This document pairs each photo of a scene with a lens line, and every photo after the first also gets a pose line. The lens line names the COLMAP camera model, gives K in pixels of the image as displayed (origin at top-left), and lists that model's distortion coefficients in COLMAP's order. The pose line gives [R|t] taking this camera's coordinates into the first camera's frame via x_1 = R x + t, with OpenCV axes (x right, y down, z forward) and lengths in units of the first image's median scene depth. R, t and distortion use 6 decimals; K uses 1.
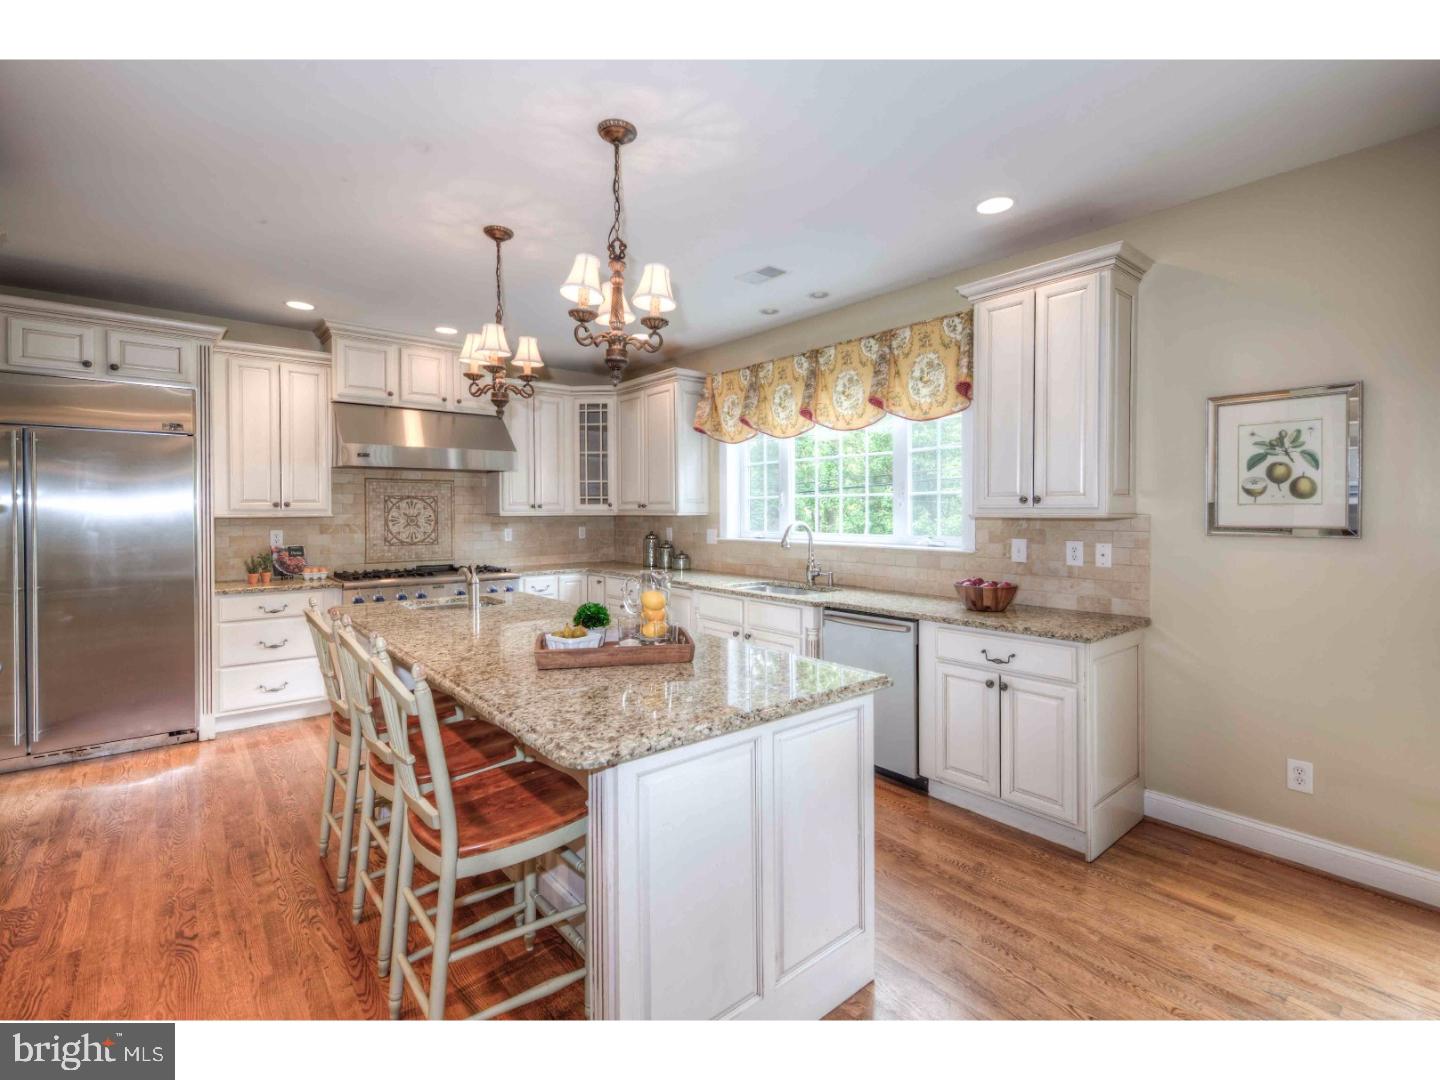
lens RADIAL K [[657.1, 0, 723.4], [0, 657.1, 518.5], [0, 0, 1]] dist [-0.000626, -0.000033]
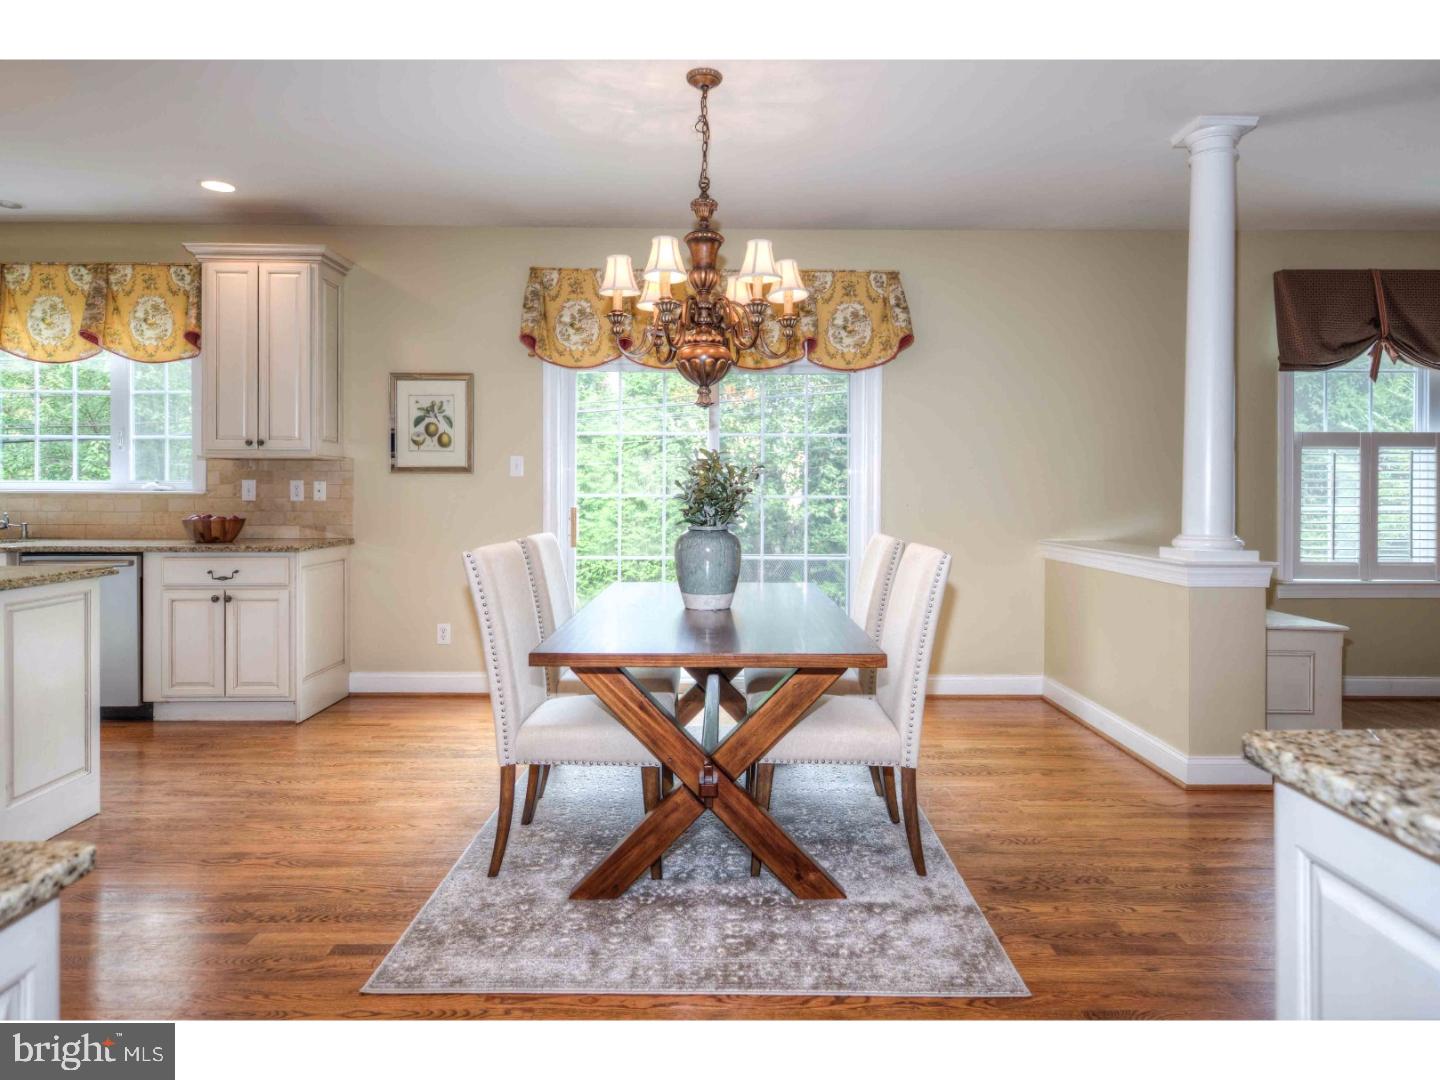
lens RADIAL K [[836.1, 0, 718.6], [0, 836.1, 492.6], [0, 0, 1]] dist [0.017999, -0.003365]
pose [[0.631315, 0.001395, 0.775525, -0.162605], [0.004937, 0.999971, -0.005818, 0.069379], [-0.775511, 0.007502, 0.631290, -0.551397]]
